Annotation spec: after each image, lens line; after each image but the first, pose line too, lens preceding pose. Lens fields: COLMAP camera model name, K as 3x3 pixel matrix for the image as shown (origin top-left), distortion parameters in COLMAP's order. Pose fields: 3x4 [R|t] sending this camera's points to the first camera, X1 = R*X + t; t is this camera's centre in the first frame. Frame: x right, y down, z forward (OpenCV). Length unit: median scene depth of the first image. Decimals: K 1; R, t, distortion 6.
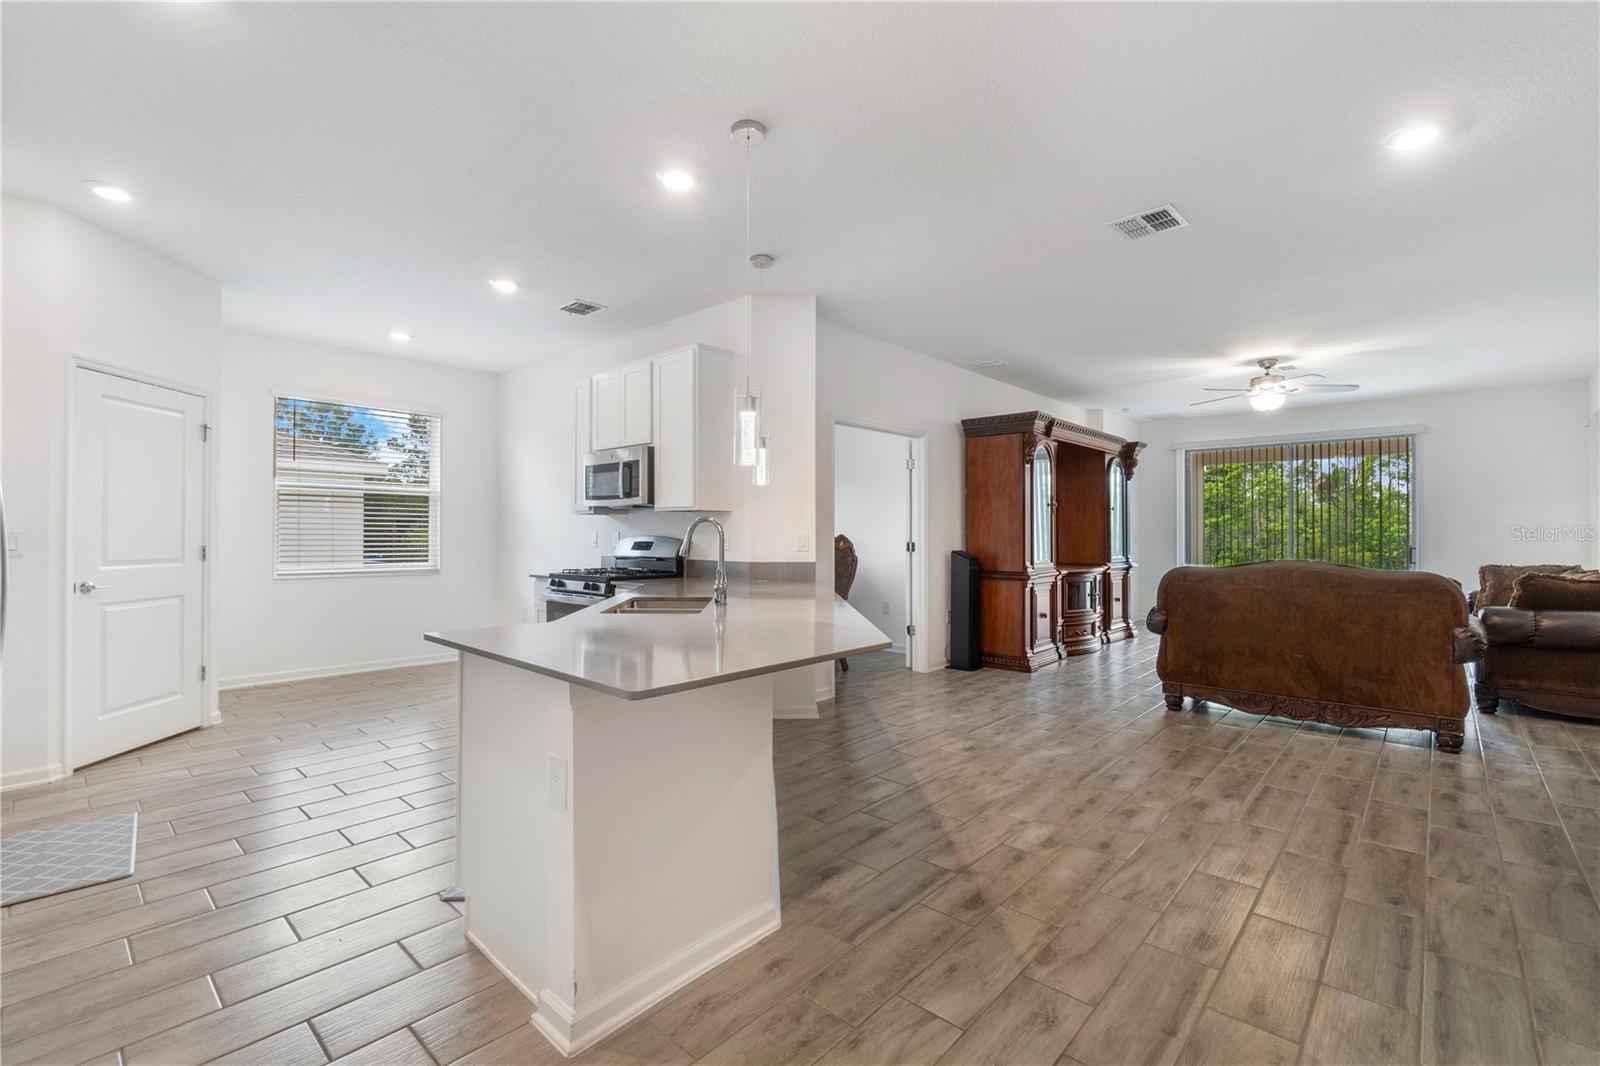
lens RADIAL K [[718.3, 0, 775.7], [0, 718.3, 527.0], [0, 0, 1]] dist [0.010041, -0.004127]
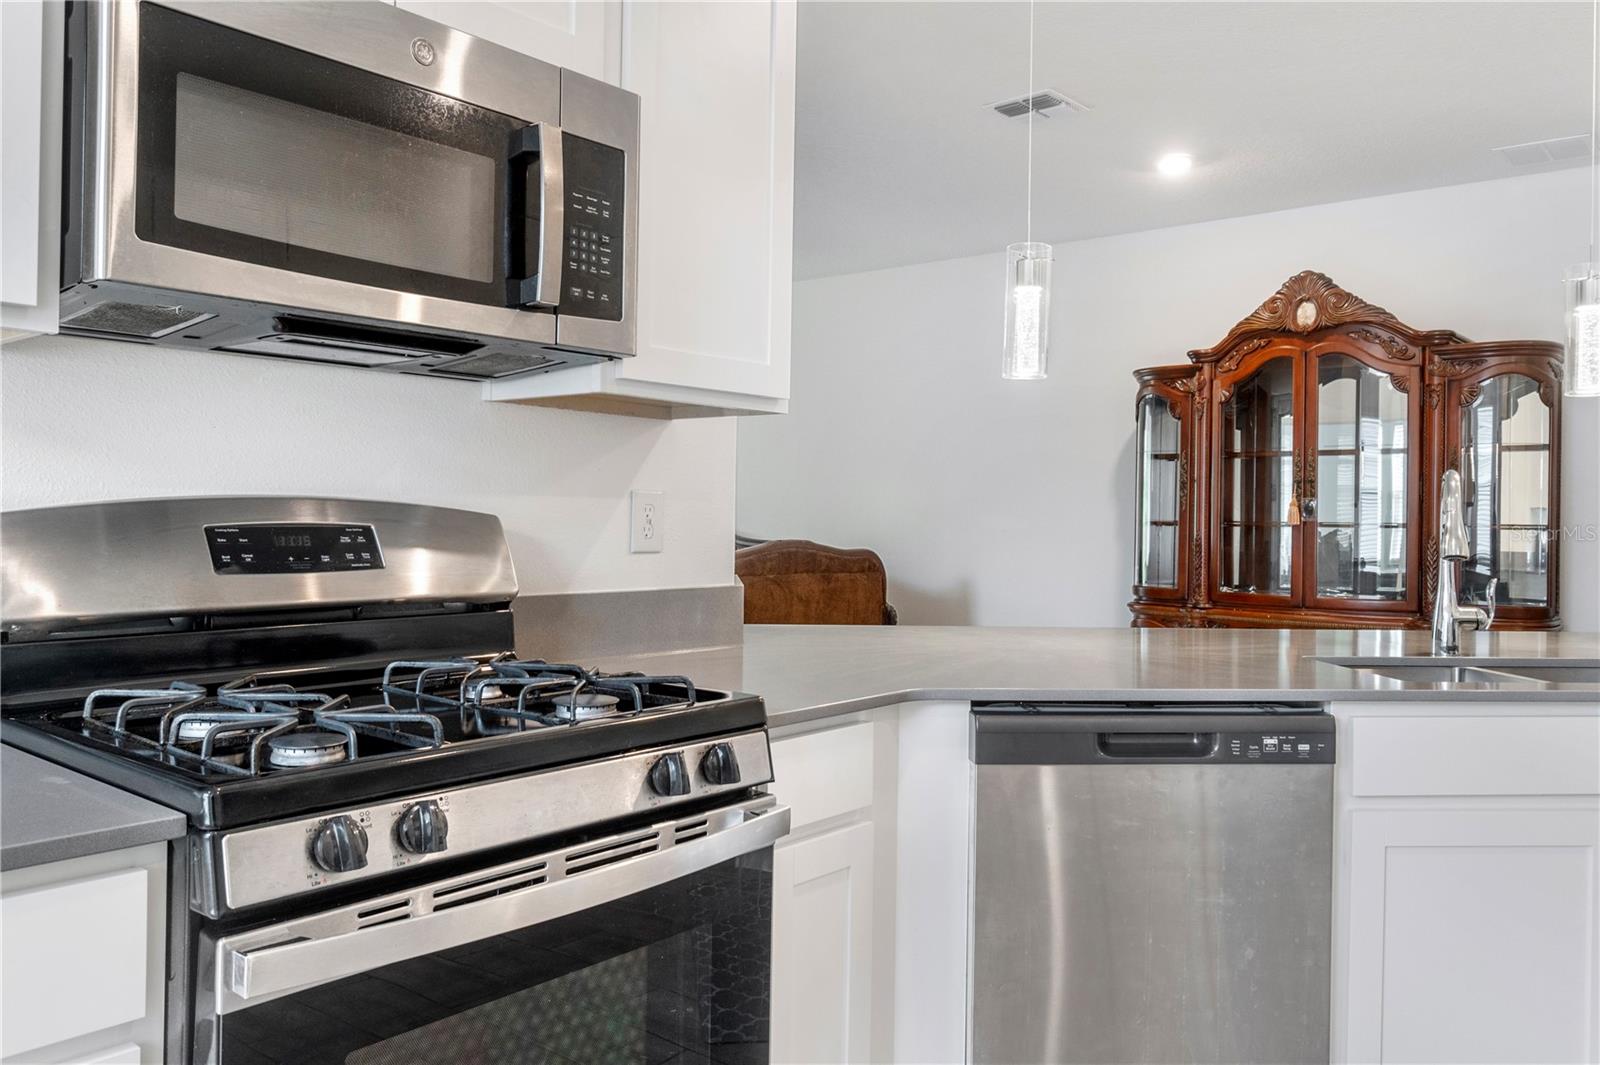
lens RADIAL K [[1229.1, 0, 749.4], [0, 1229.1, 481.3], [0, 0, 1]] dist [0.020700, -0.004389]
pose [[-0.064944, 0.023396, 0.997615, -0.640499], [-0.022940, 0.999426, -0.024932, 0.017611], [-0.997625, -0.024504, -0.064370, 1.108395]]
